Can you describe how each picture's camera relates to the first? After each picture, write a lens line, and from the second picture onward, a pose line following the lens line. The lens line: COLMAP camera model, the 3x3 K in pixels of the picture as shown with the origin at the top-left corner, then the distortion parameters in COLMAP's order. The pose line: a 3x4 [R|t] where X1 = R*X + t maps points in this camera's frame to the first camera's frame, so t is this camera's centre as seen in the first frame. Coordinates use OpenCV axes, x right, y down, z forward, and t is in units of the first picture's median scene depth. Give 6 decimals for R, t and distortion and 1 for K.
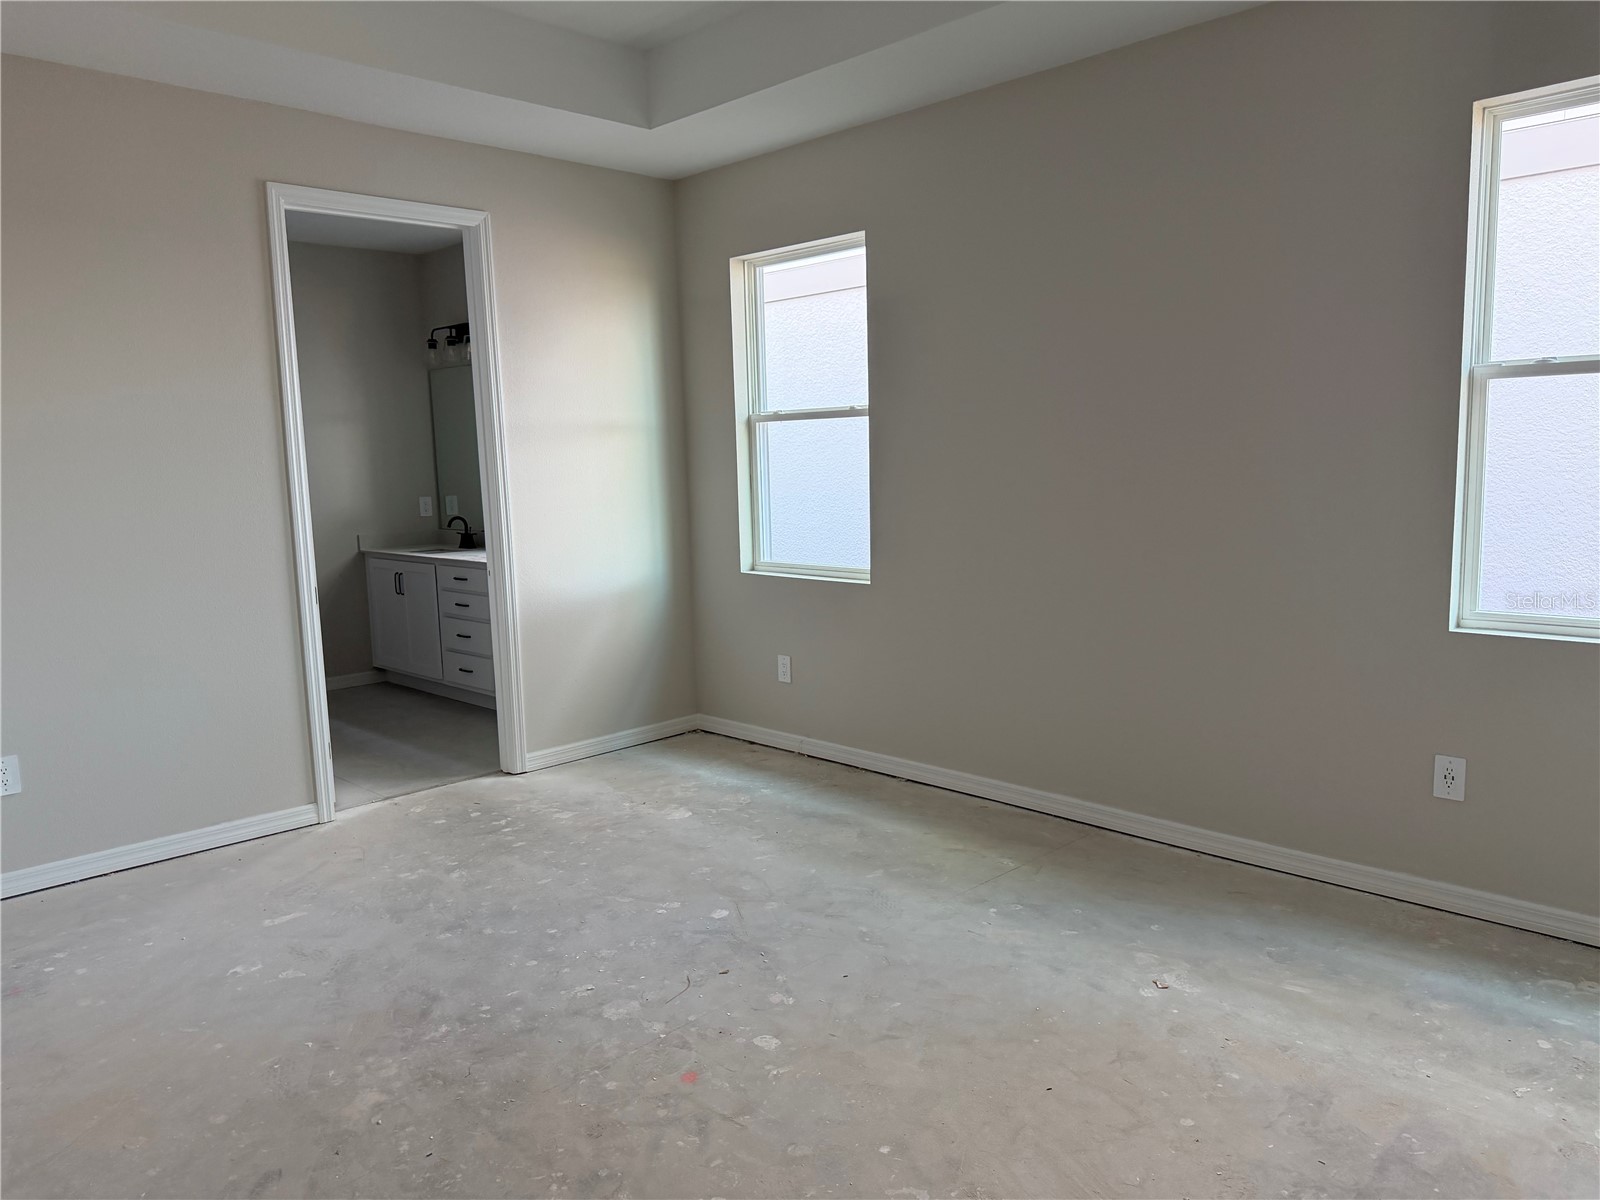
lens RADIAL K [[1127.6, 0, 813.4], [0, 1127.6, 608.2], [0, 0, 1]] dist [0.051031, -0.014430]
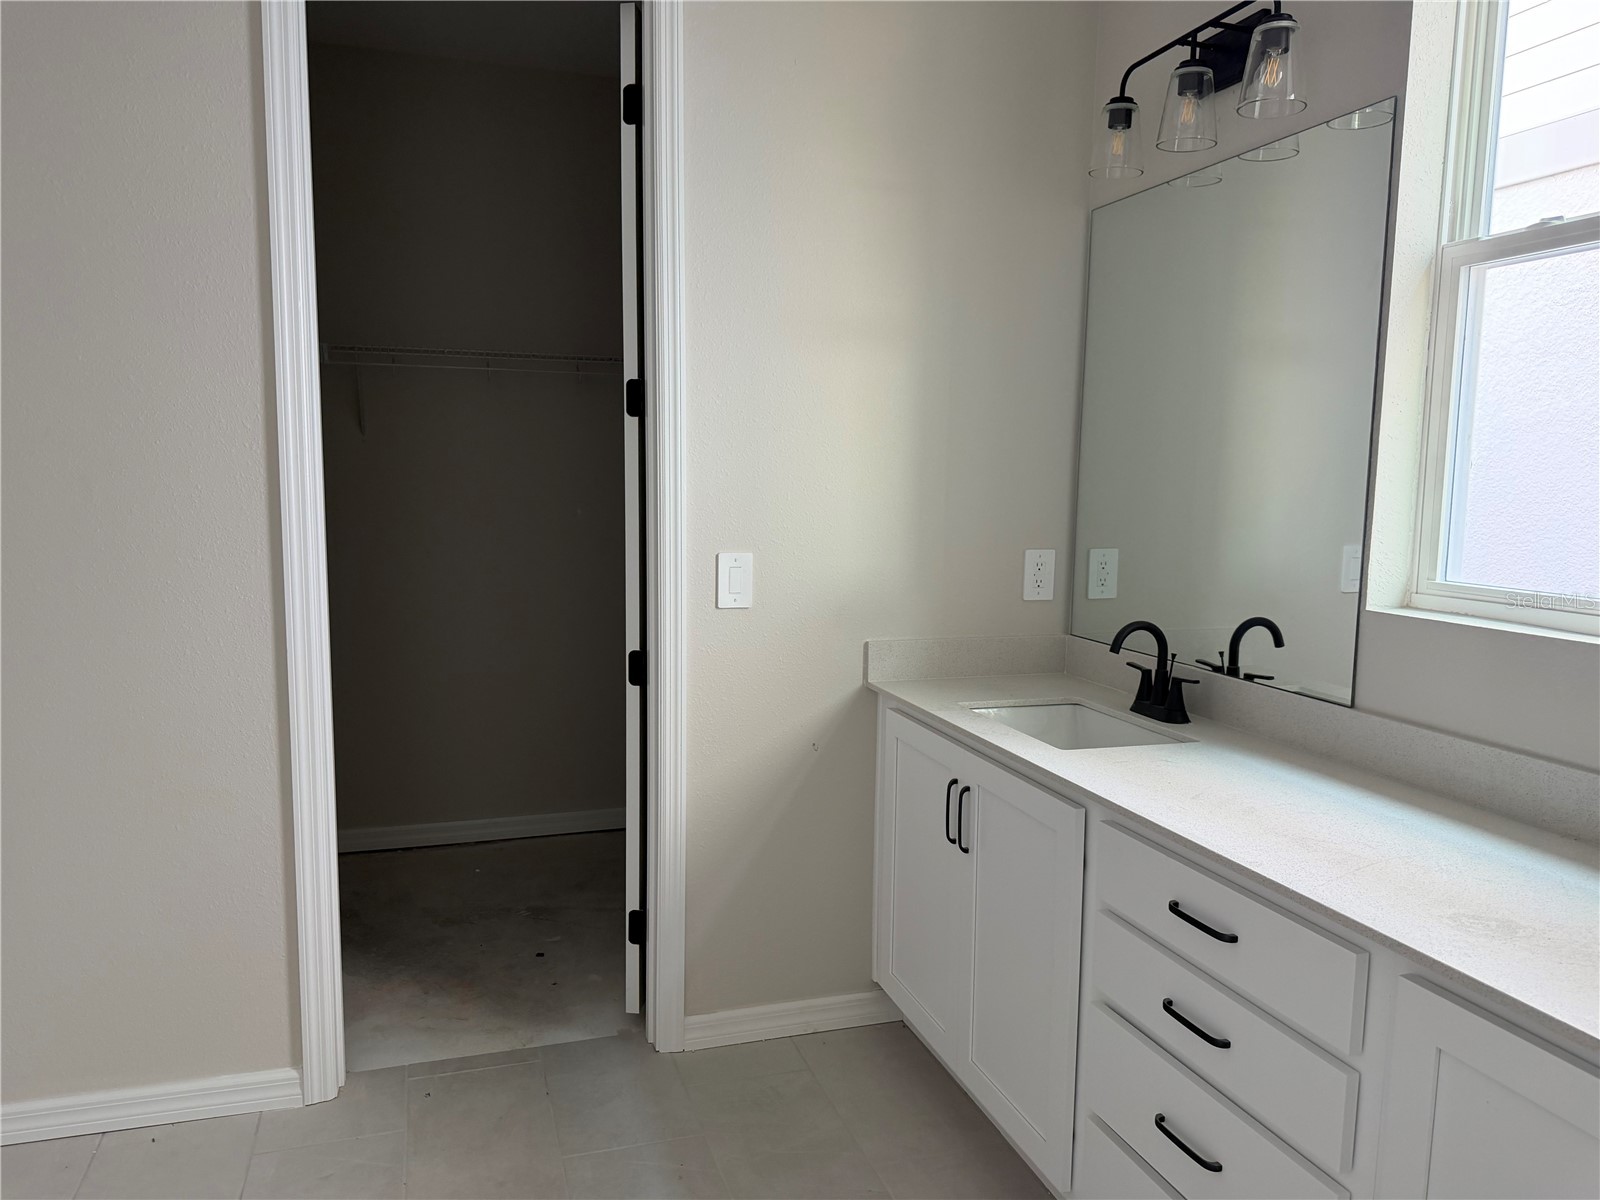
lens RADIAL K [[1127.6, 0, 798.5], [0, 1127.6, 600.0], [0, 0, 1]] dist [0.051031, -0.014430]
pose [[0.889202, 0.091934, -0.448183, -0.253404], [-0.100117, 0.994961, 0.005458, -0.078434], [0.446427, 0.040018, 0.893925, 0.653232]]
